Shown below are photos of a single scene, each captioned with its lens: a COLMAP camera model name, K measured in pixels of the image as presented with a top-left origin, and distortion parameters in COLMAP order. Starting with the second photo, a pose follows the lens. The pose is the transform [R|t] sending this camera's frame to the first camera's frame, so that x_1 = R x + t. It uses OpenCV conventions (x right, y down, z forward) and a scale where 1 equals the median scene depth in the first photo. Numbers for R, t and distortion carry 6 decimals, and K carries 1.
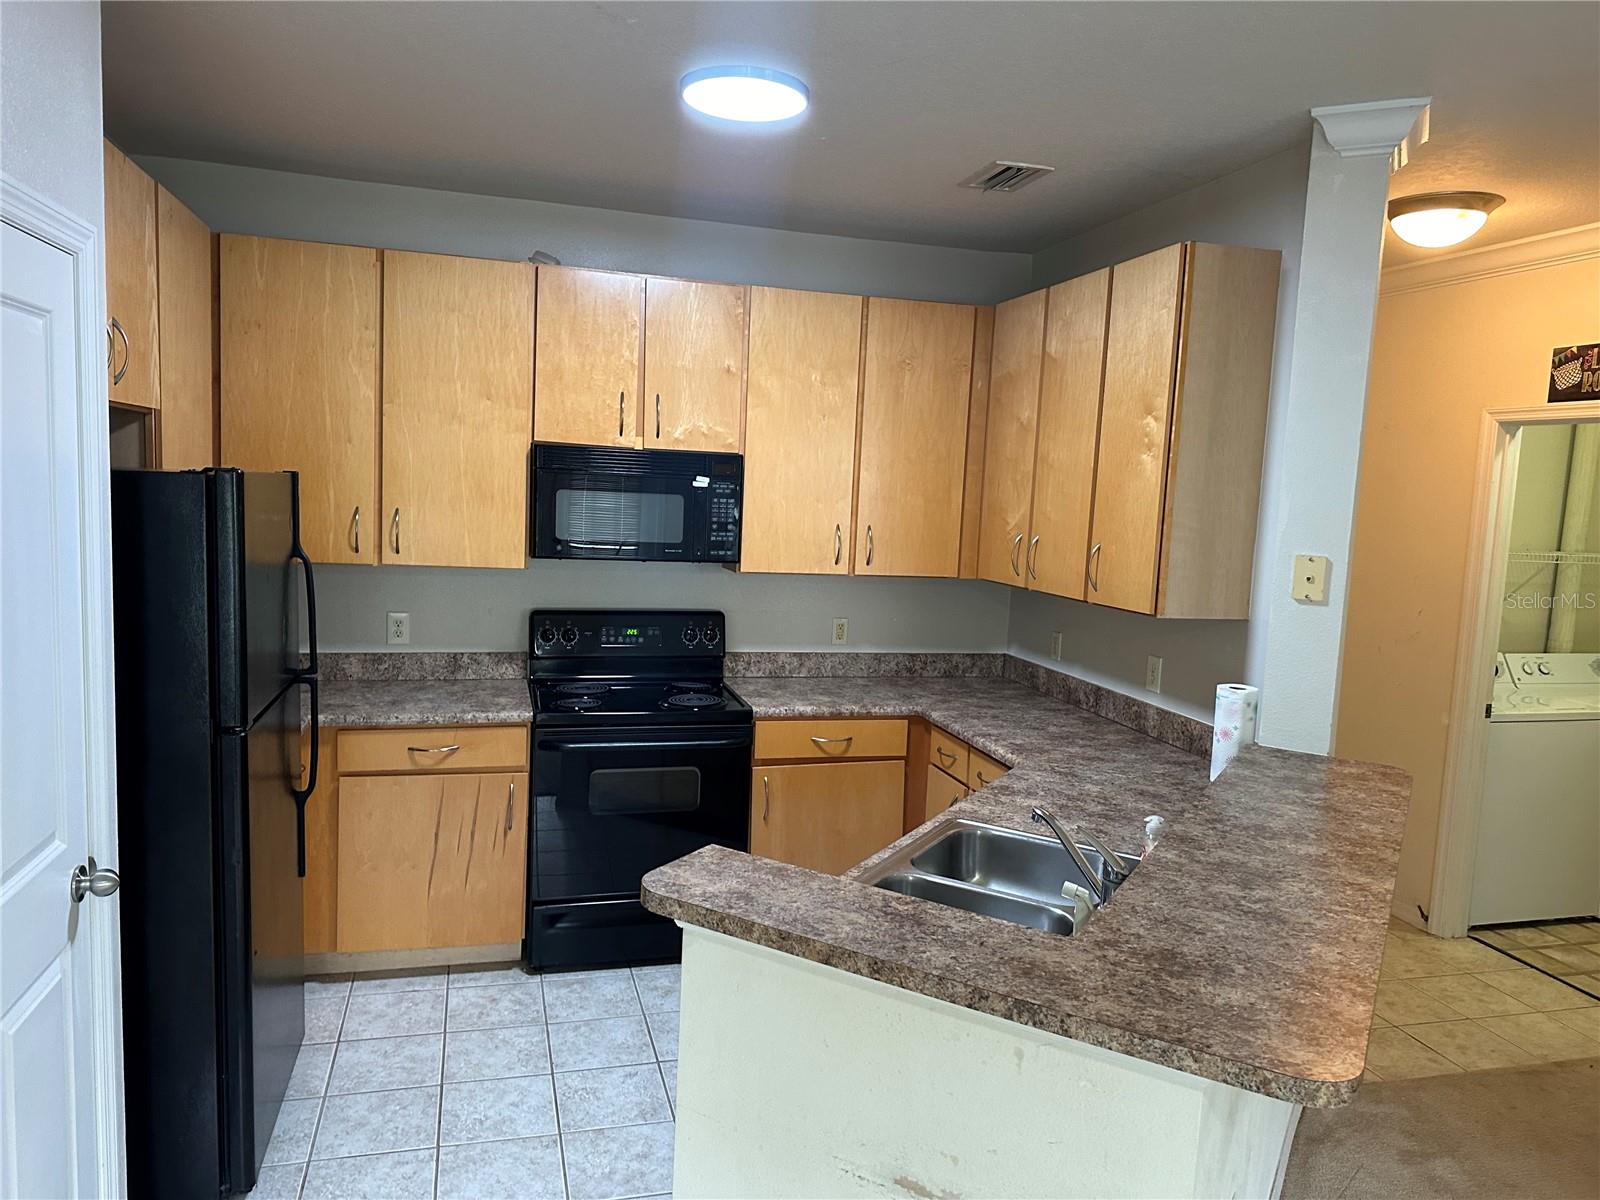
lens RADIAL K [[1111.2, 0, 800.0], [0, 1111.2, 600.0], [0, 0, 1]] dist [0.002737, -0.027300]
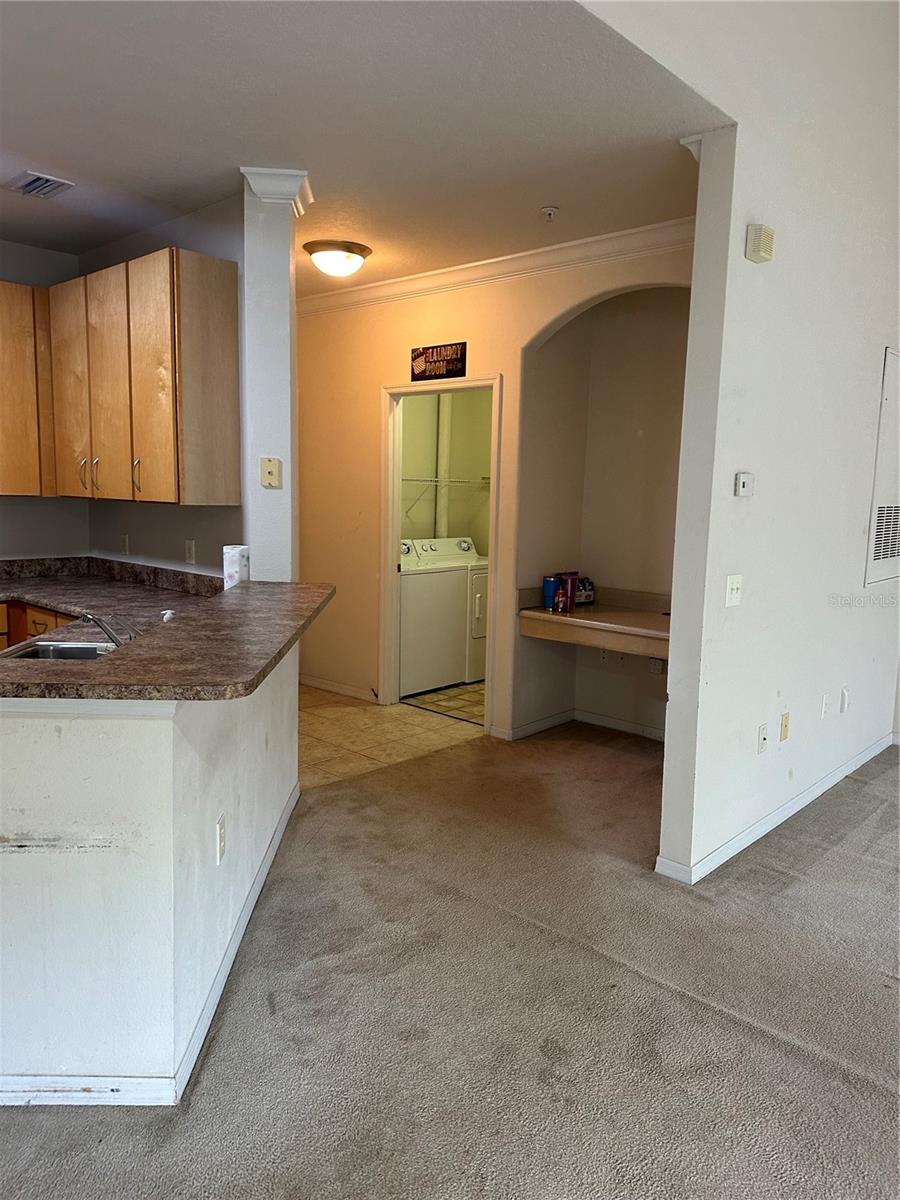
lens RADIAL K [[826.1, 0, 468.2], [0, 826.1, 601.2], [0, 0, 1]] dist [0.126471, -0.202987]
pose [[0.843153, -0.083941, 0.531081, 0.036535], [0.063392, 0.996369, 0.056839, 0.104738], [-0.533924, -0.014258, 0.845412, -0.166807]]
